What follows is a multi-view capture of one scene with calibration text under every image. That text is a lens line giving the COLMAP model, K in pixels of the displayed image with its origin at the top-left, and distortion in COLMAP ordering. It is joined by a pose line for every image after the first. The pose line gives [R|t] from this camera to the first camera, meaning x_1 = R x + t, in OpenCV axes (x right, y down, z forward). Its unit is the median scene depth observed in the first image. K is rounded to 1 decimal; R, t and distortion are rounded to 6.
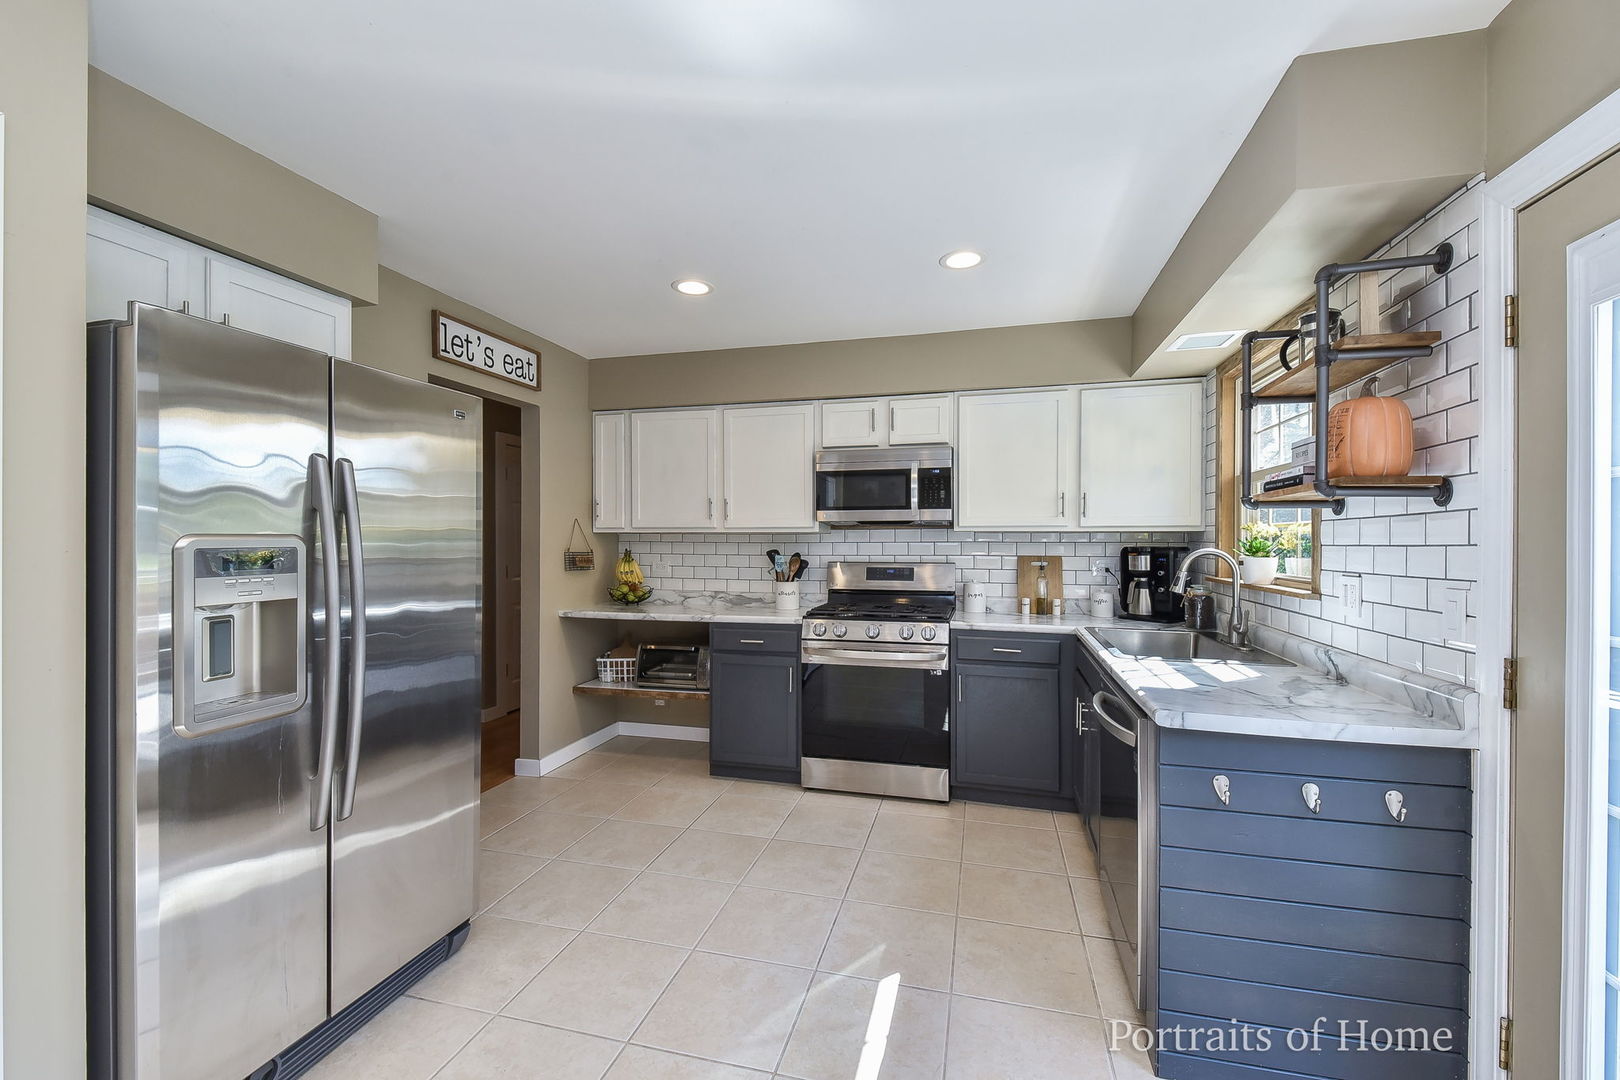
lens RADIAL K [[655.7, 0, 819.0], [0, 655.7, 541.6], [0, 0, 1]] dist [0.004087, -0.000658]
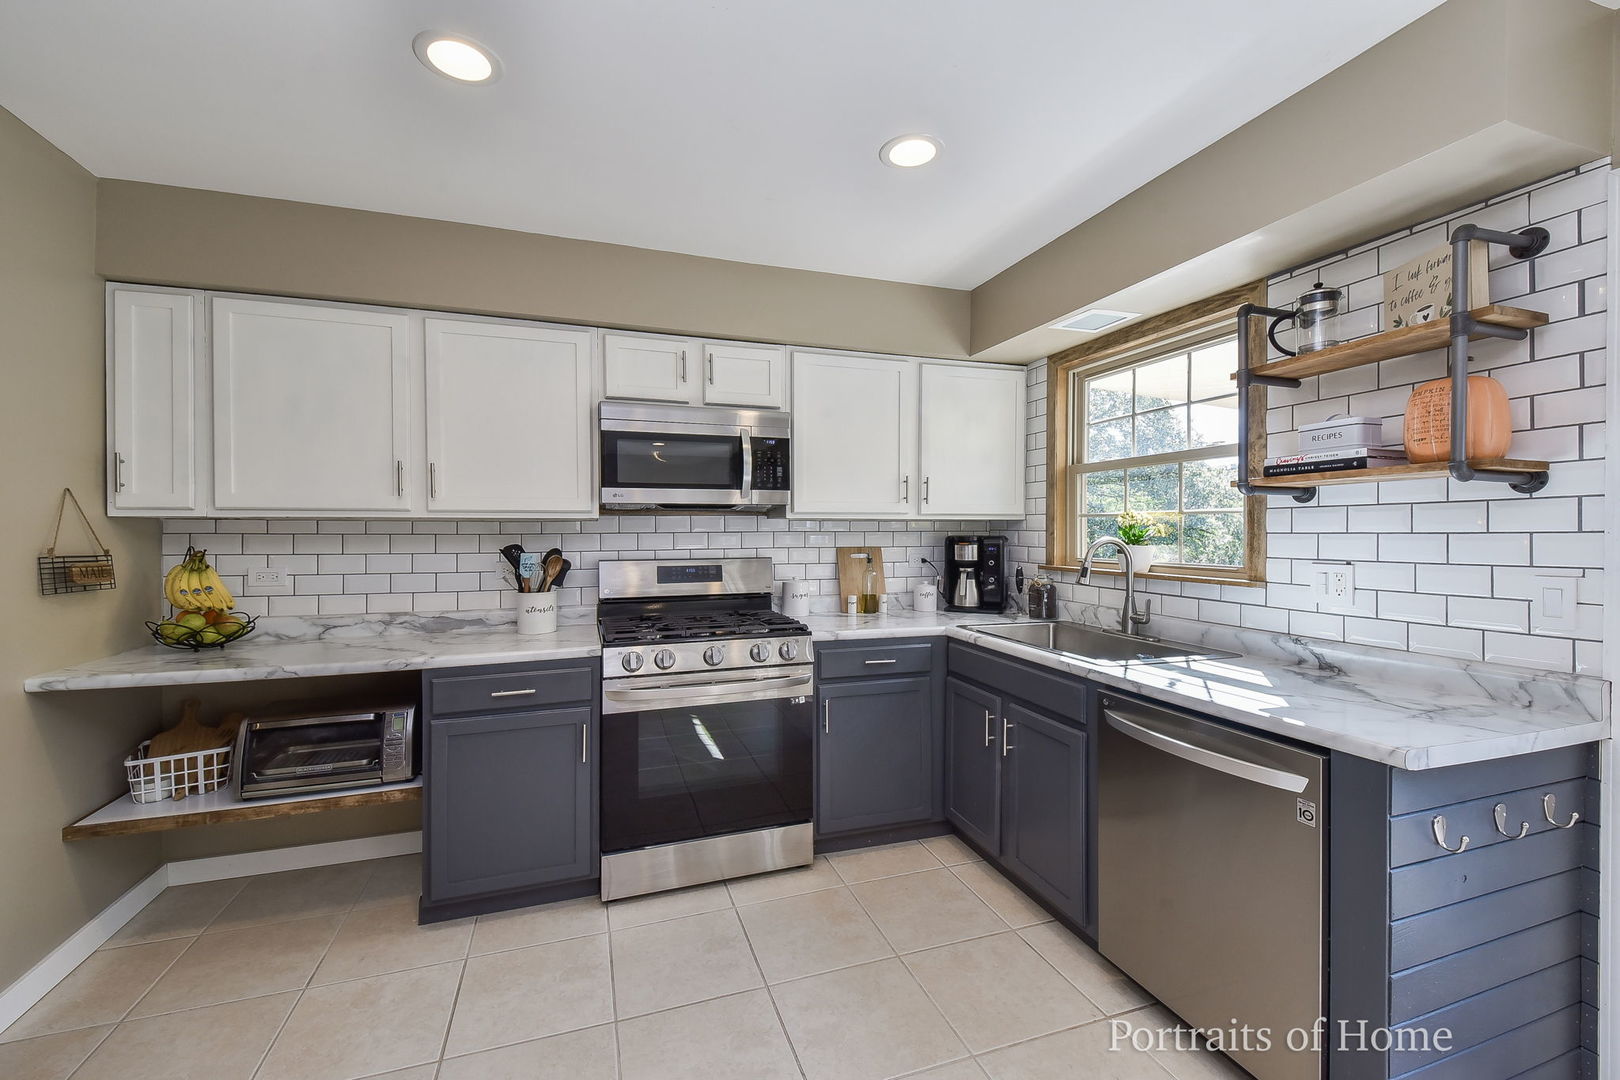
lens RADIAL K [[632.1, 0, 814.0], [0, 632.1, 534.9], [0, 0, 1]] dist [0.005153, -0.001658]
pose [[0.827051, -0.007293, 0.562080, -0.201214], [0.004277, 0.999969, 0.006681, -0.000476], [-0.562111, -0.003122, 0.827056, 0.338949]]
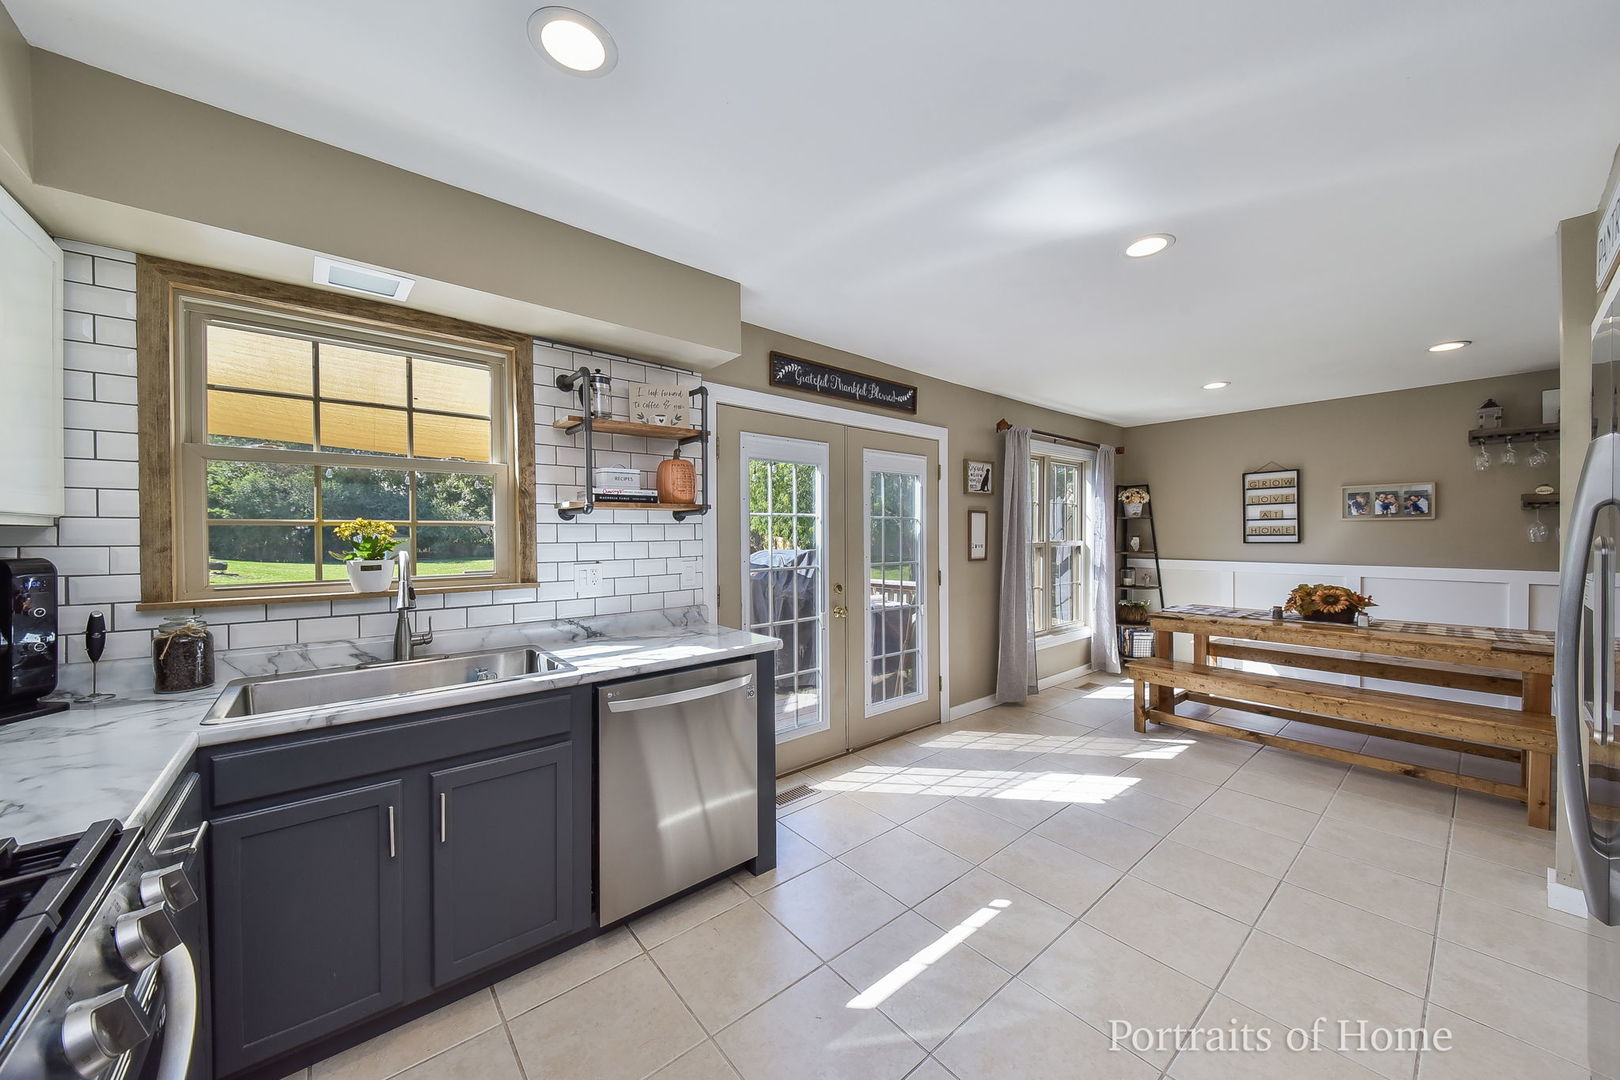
lens RADIAL K [[575.2, 0, 795.6], [0, 575.2, 545.2], [0, 0, 1]] dist [0.002682, 0.000442]
pose [[-0.808182, -0.008218, 0.588875, -0.159758], [0.005908, 0.999739, 0.022060, -0.006506], [-0.588903, 0.021307, -0.807923, 0.918748]]
